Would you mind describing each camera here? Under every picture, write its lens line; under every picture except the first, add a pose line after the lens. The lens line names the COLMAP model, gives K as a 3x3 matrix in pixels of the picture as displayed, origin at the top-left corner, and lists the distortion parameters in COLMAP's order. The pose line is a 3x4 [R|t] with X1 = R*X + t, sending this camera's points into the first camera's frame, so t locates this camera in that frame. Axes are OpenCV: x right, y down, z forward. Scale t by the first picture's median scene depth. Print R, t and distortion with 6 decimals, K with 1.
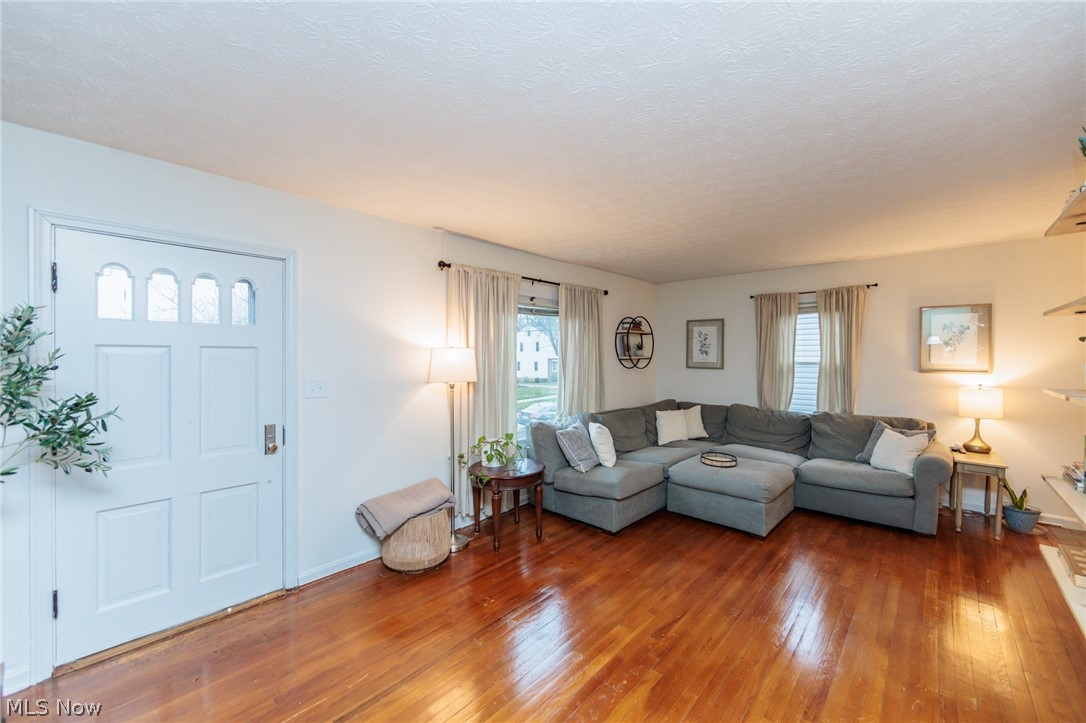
lens RADIAL K [[434.7, 0, 545.6], [0, 434.7, 354.9], [0, 0, 1]] dist [-0.001105, -0.000162]
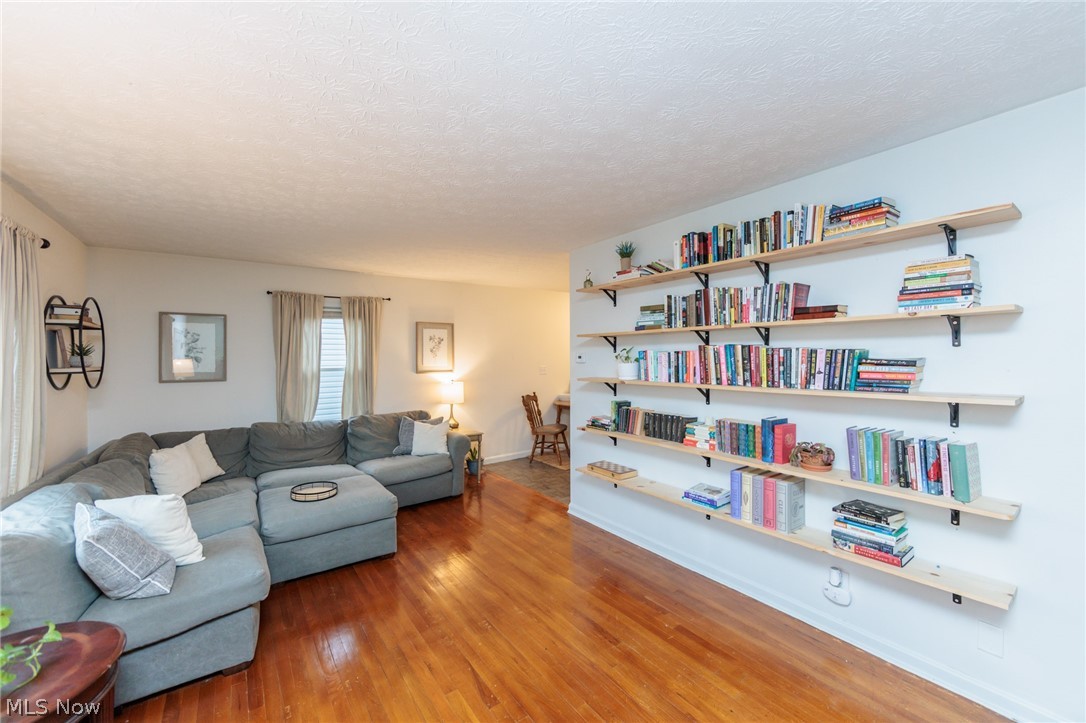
lens RADIAL K [[423.1, 0, 546.3], [0, 423.1, 356.5], [0, 0, 1]] dist [-0.002831, -0.000140]
pose [[0.197166, -0.004399, 0.980360, -0.237427], [0.008083, 0.999963, 0.002861, -0.008382], [-0.980337, 0.007360, 0.197194, 0.338639]]
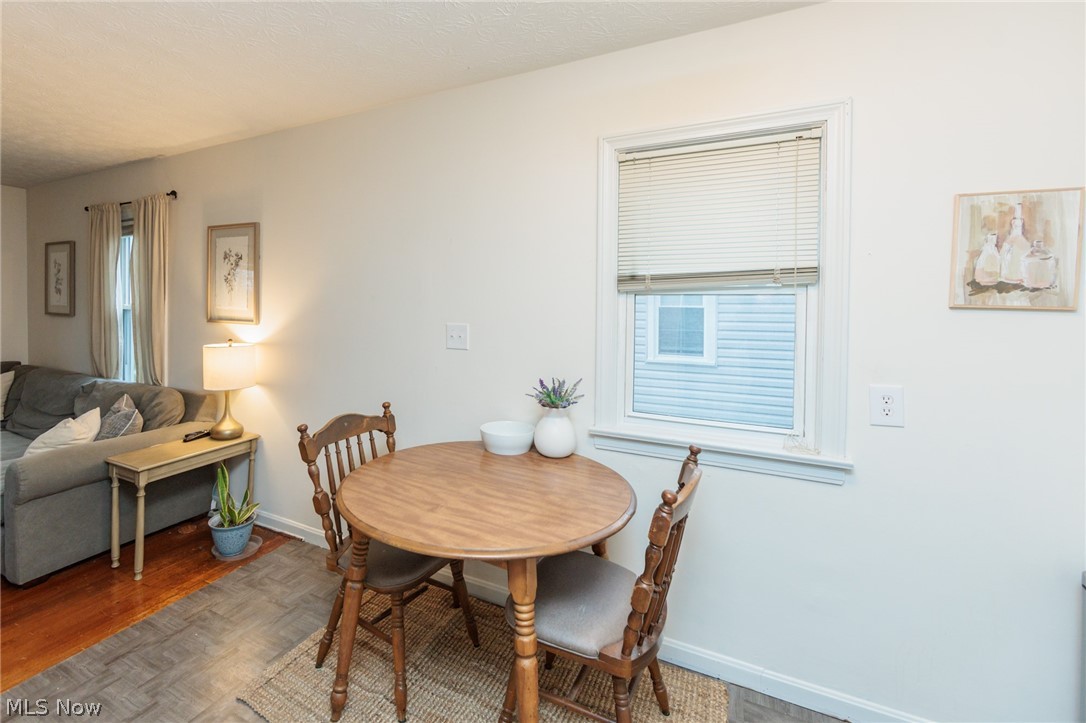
lens RADIAL K [[474.2, 0, 497.0], [0, 474.2, 307.4], [0, 0, 1]] dist [-0.000857, 0.000121]
pose [[0.966313, 0.003623, 0.257346, 0.970229], [-0.008508, 0.999804, 0.017871, 0.000487], [-0.257231, -0.019459, 0.966154, 0.132291]]
